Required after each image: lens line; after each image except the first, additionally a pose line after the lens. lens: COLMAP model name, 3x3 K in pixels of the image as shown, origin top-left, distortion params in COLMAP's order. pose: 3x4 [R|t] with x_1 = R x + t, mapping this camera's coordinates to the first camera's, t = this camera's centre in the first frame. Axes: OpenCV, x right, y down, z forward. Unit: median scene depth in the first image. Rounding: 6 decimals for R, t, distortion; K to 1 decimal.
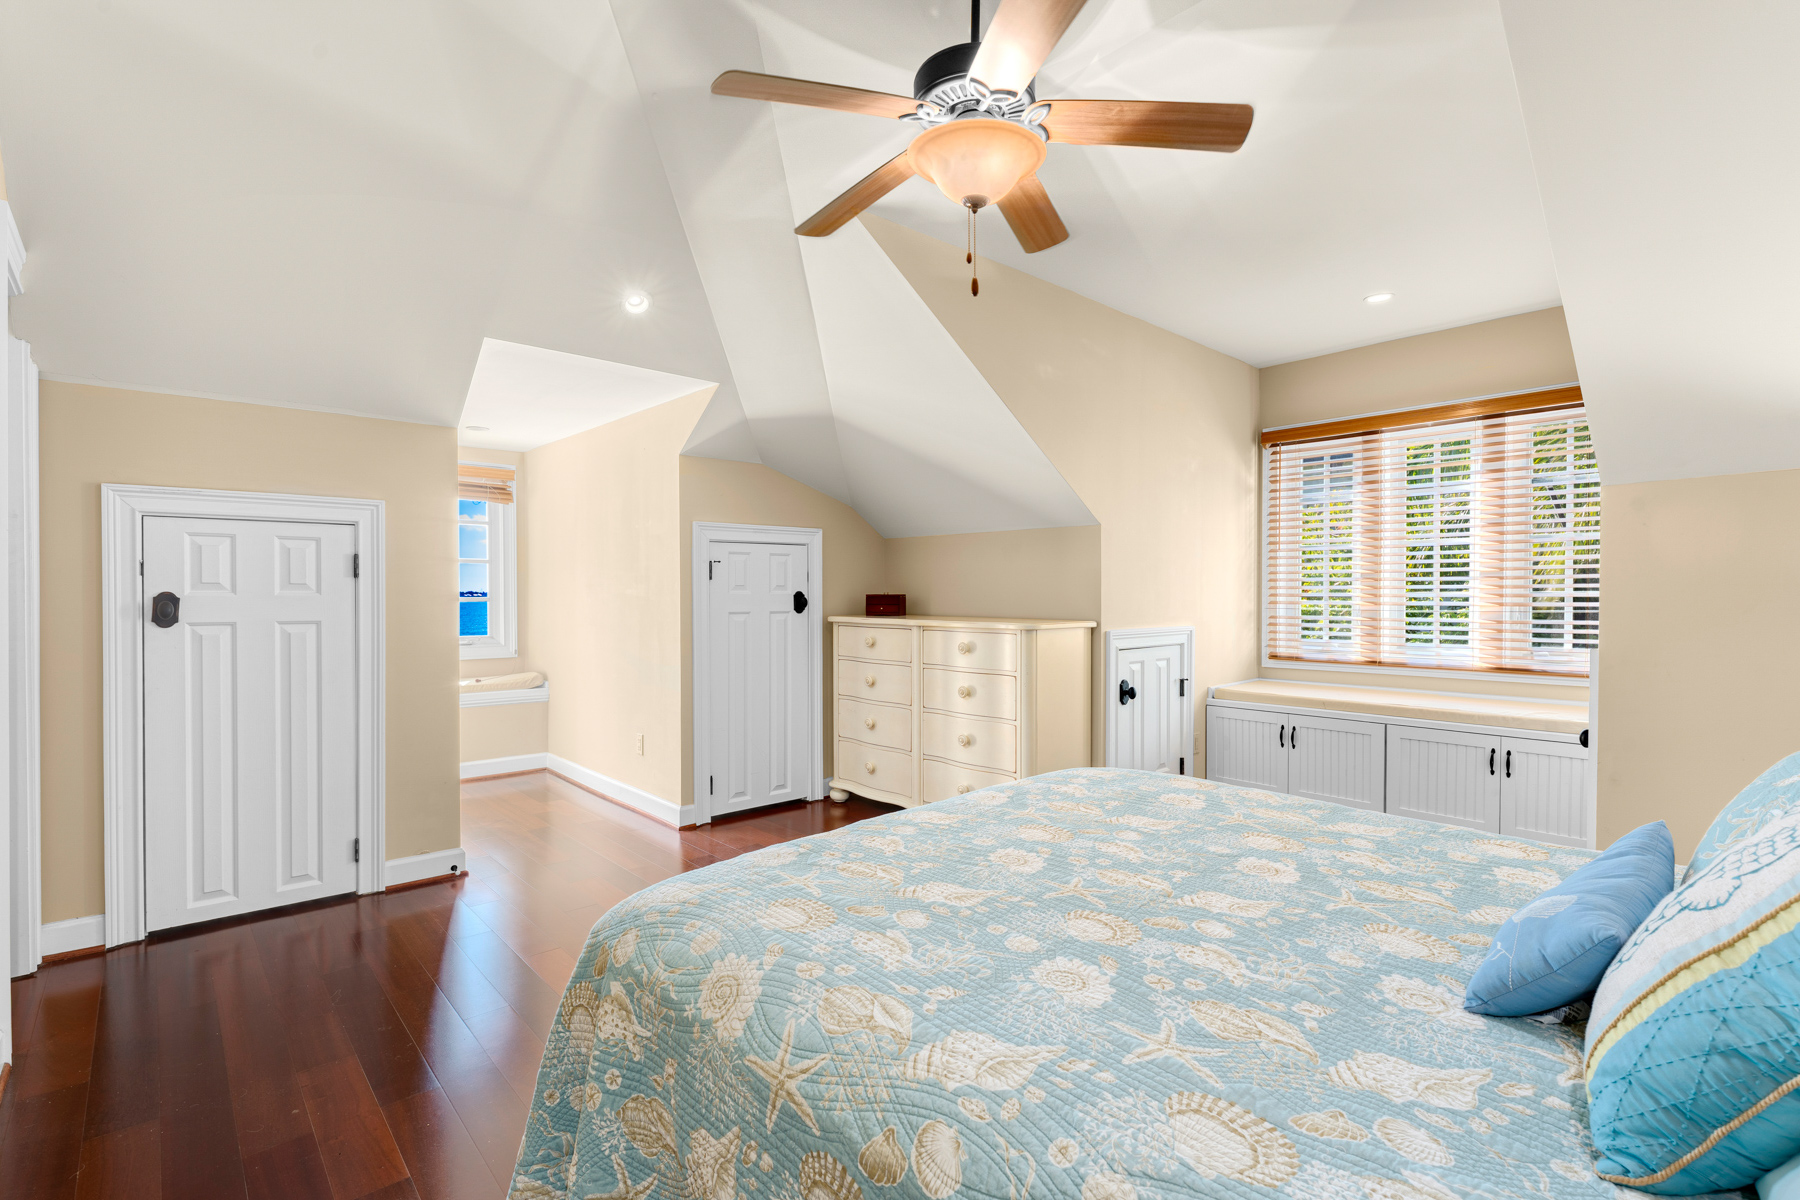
lens RADIAL K [[806.1, 0, 900.0], [0, 806.1, 600.0], [0, 0, 1]] dist [0.000000, 0.000088]
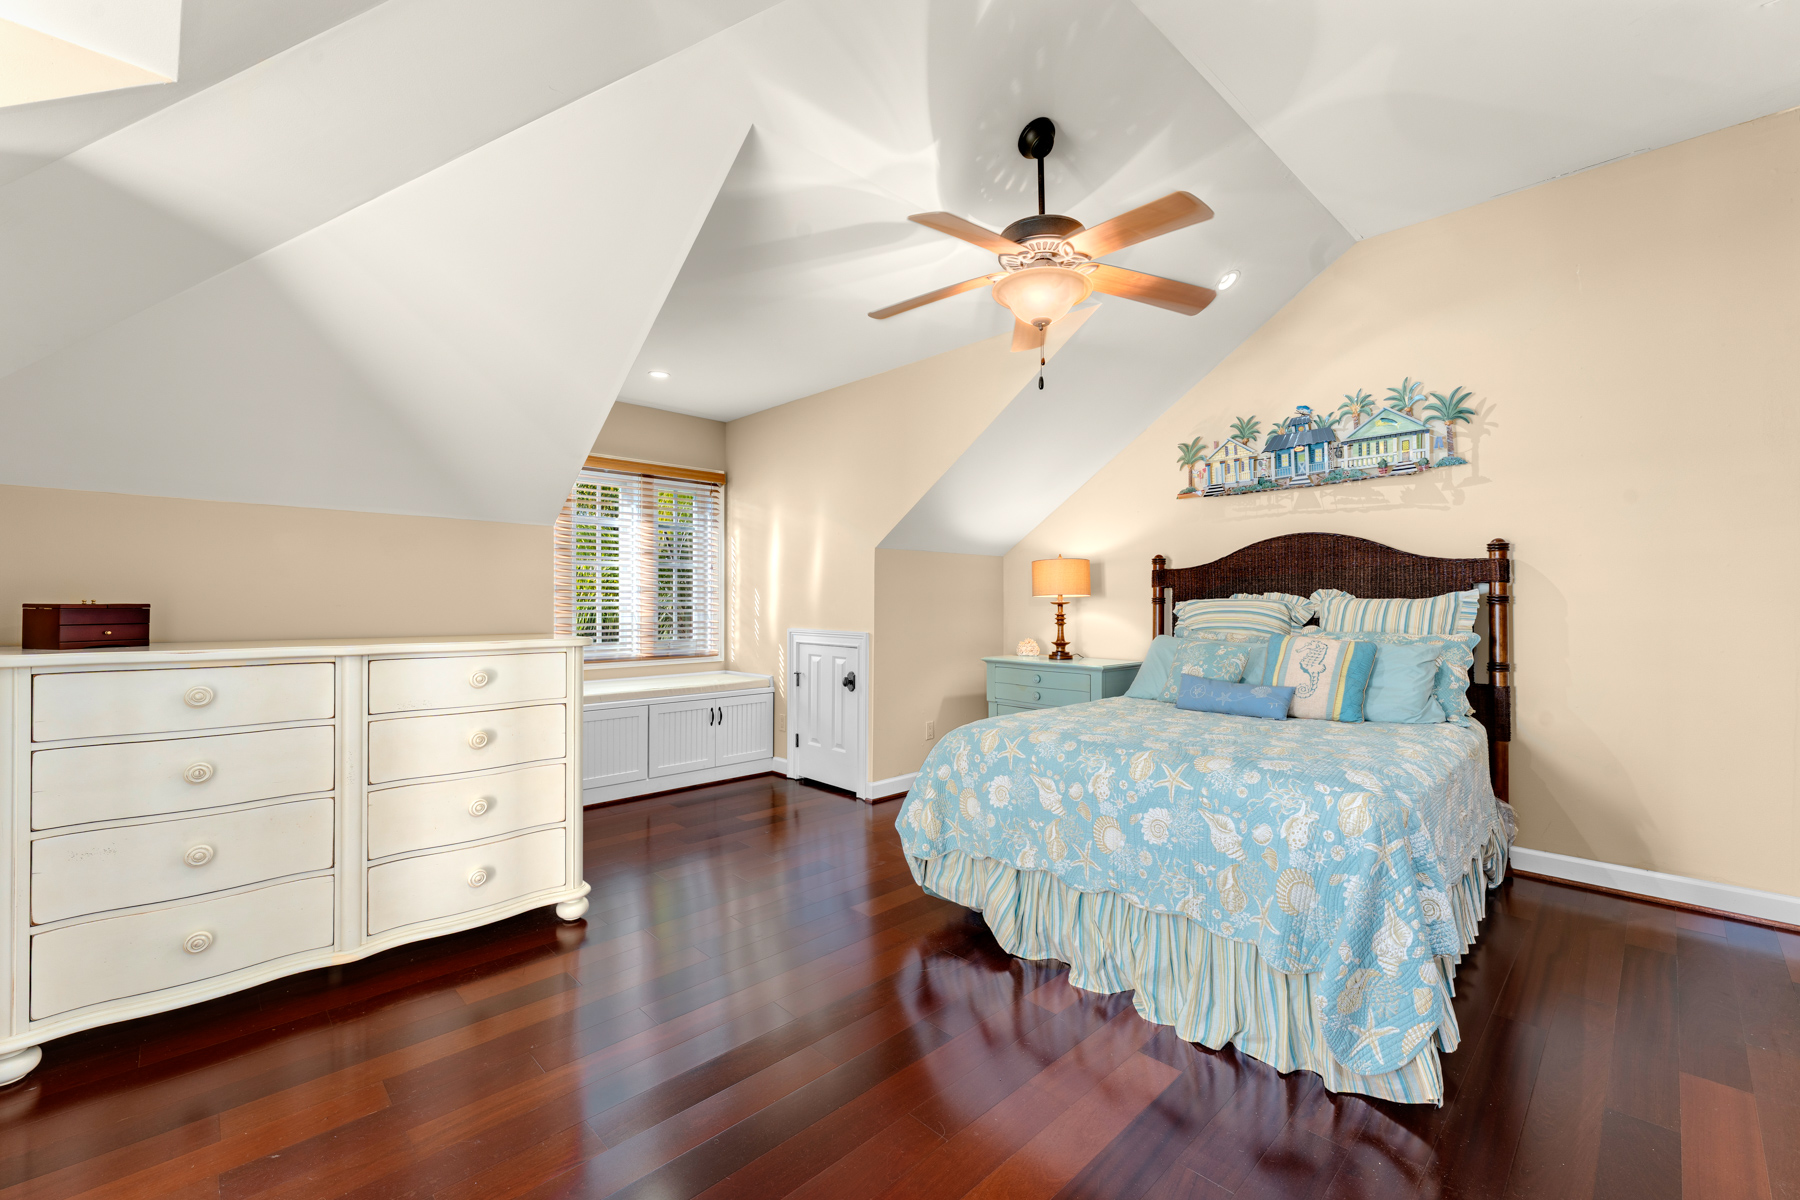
lens RADIAL K [[739.5, 0, 903.0], [0, 739.5, 589.4], [0, 0, 1]] dist [0.001069, 0.000389]
pose [[-0.027634, 0.020788, 0.999402, -0.552385], [0.010047, 0.999739, -0.020517, -0.001672], [-0.999568, 0.009474, -0.027836, 0.596206]]
